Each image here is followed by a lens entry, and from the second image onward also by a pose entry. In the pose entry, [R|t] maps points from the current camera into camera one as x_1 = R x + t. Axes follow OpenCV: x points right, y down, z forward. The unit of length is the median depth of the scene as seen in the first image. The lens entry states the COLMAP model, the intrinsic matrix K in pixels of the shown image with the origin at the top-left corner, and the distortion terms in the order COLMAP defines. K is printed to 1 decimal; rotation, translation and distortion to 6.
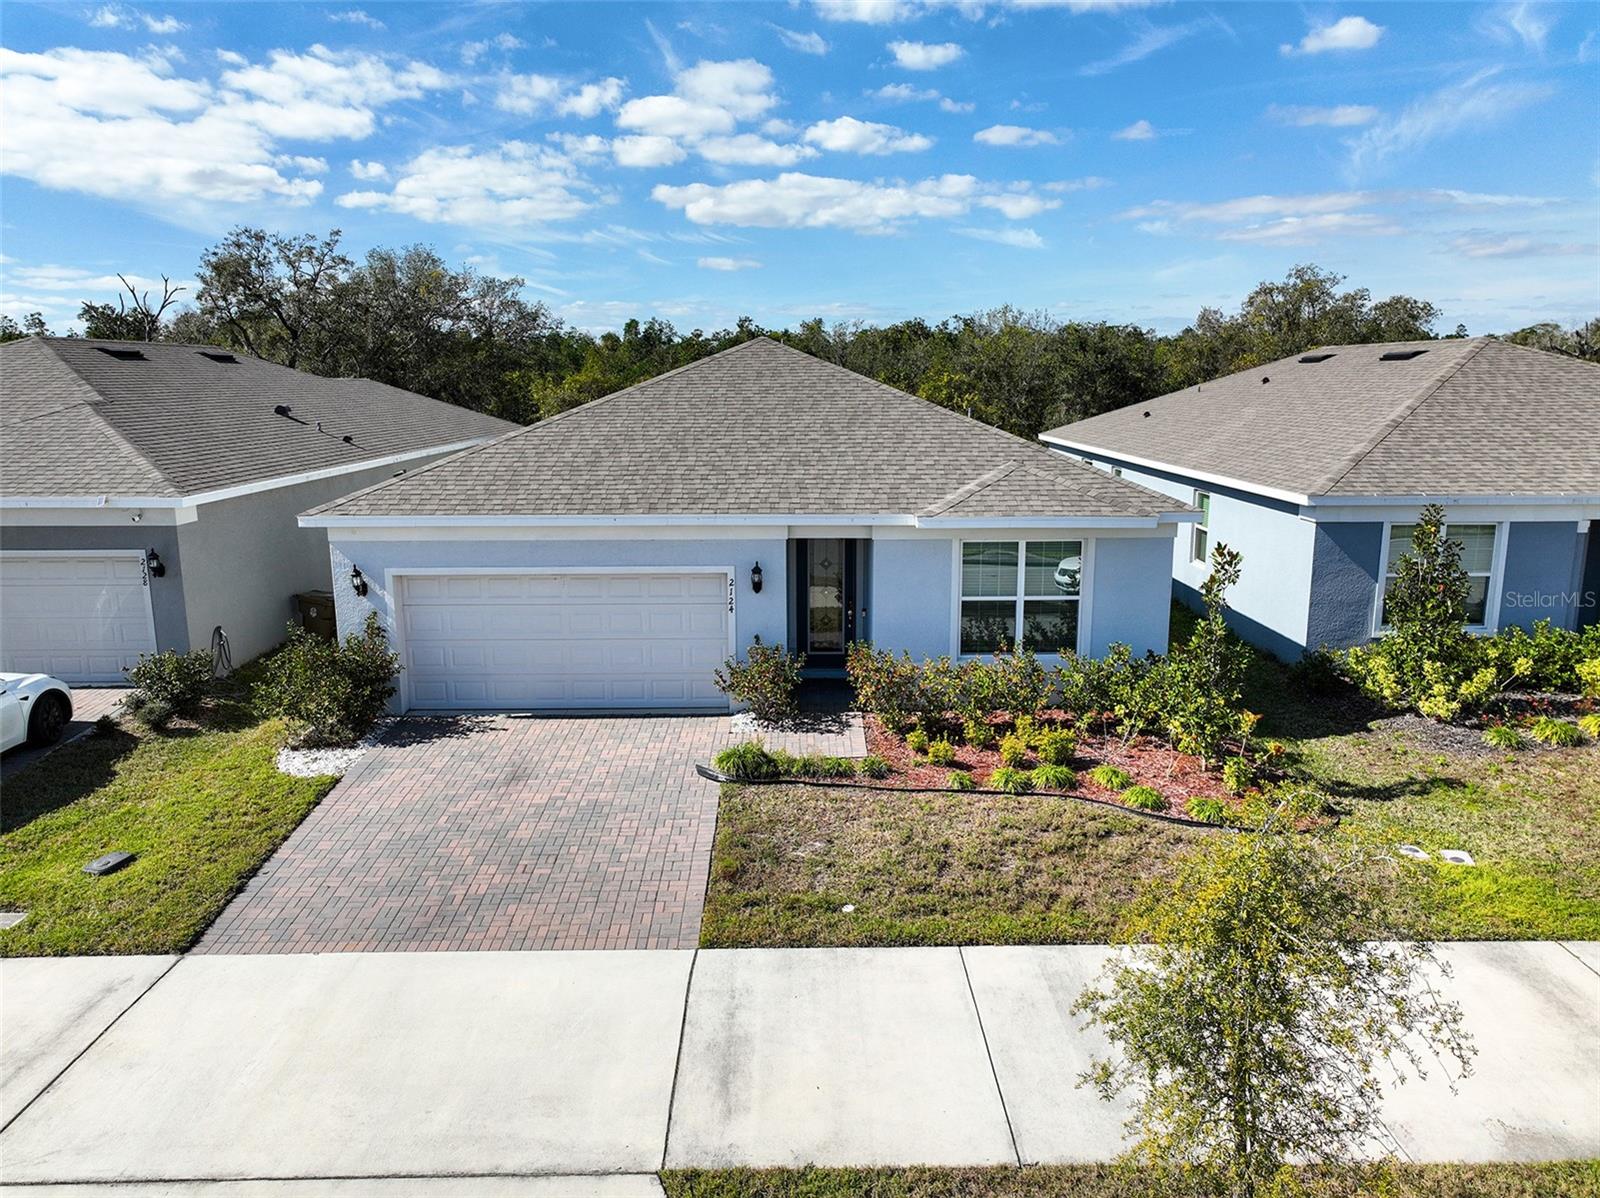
lens RADIAL K [[1127.6, 0, 804.0], [0, 1127.6, 599.5], [0, 0, 1]] dist [0.002871, 0.015827]
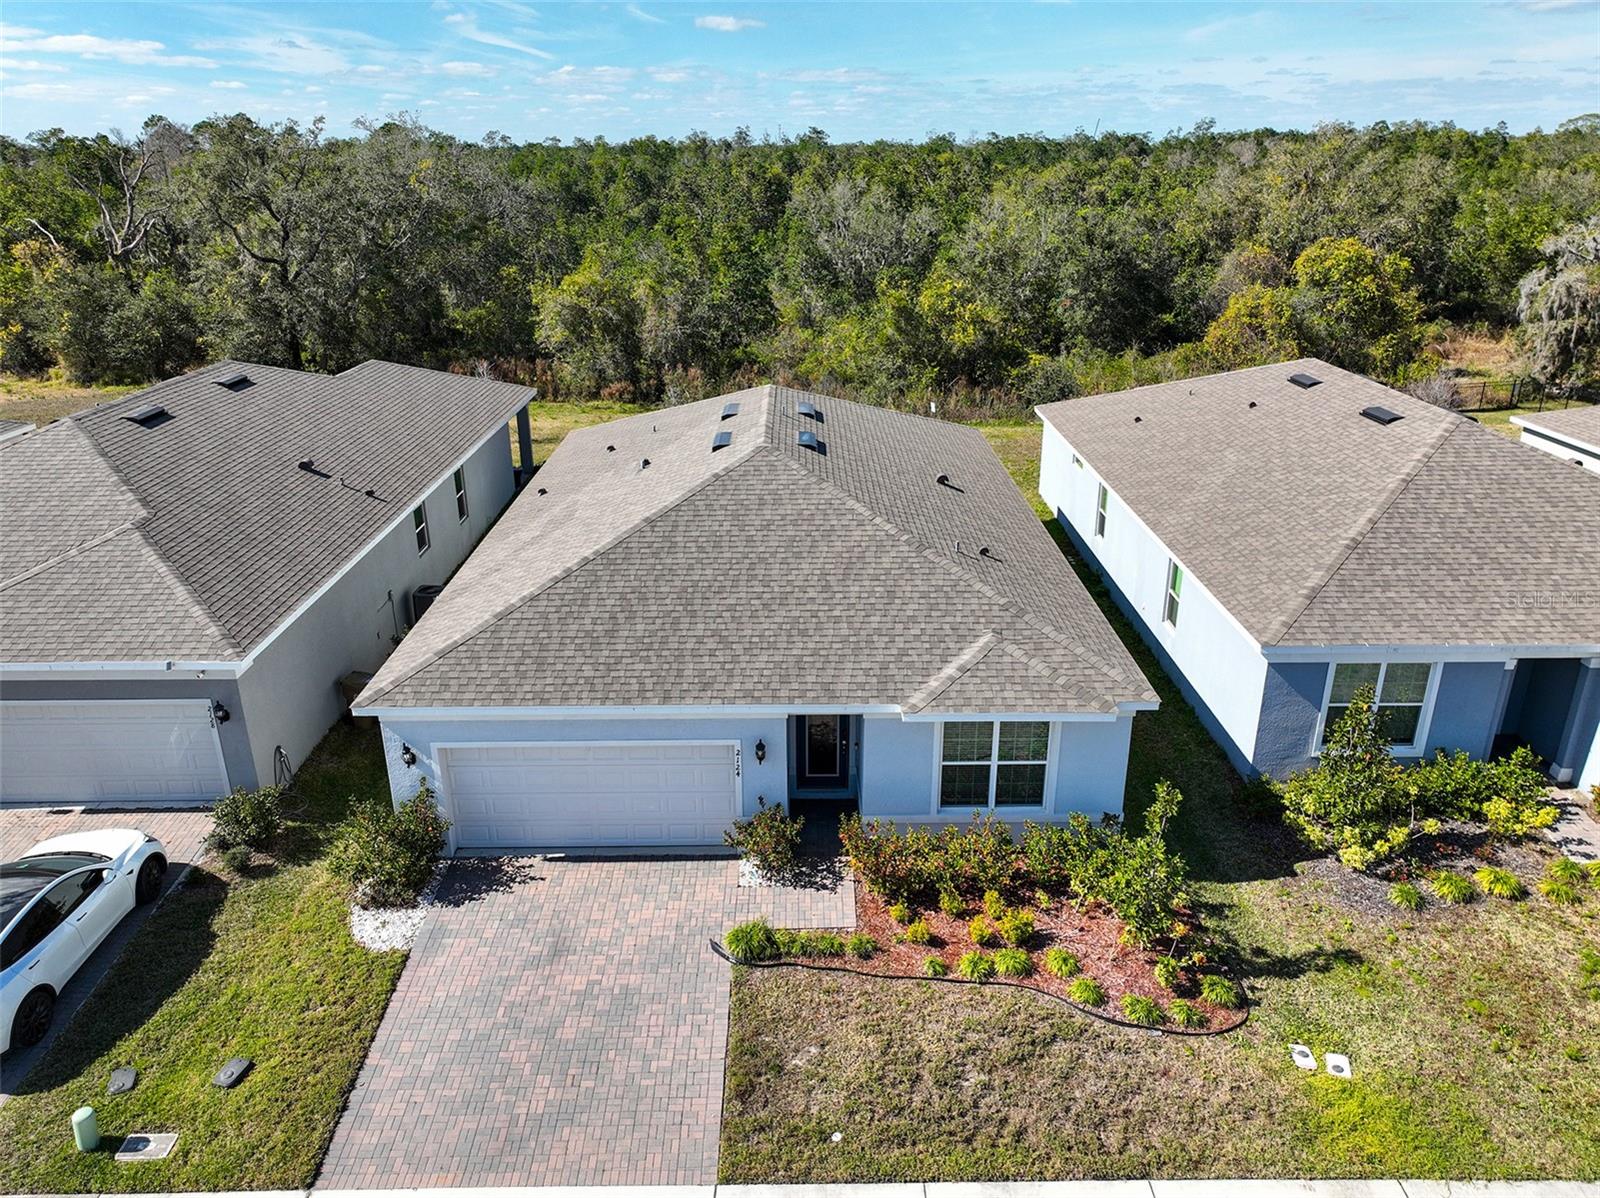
lens RADIAL K [[1127.6, 0, 804.0], [0, 1127.6, 599.5], [0, 0, 1]] dist [0.002871, 0.015827]
pose [[0.999998, 0.000406, -0.001962, 0.004023], [-0.000040, 0.983048, 0.183349, -0.401068], [0.002003, -0.183349, 0.983046, -0.086432]]
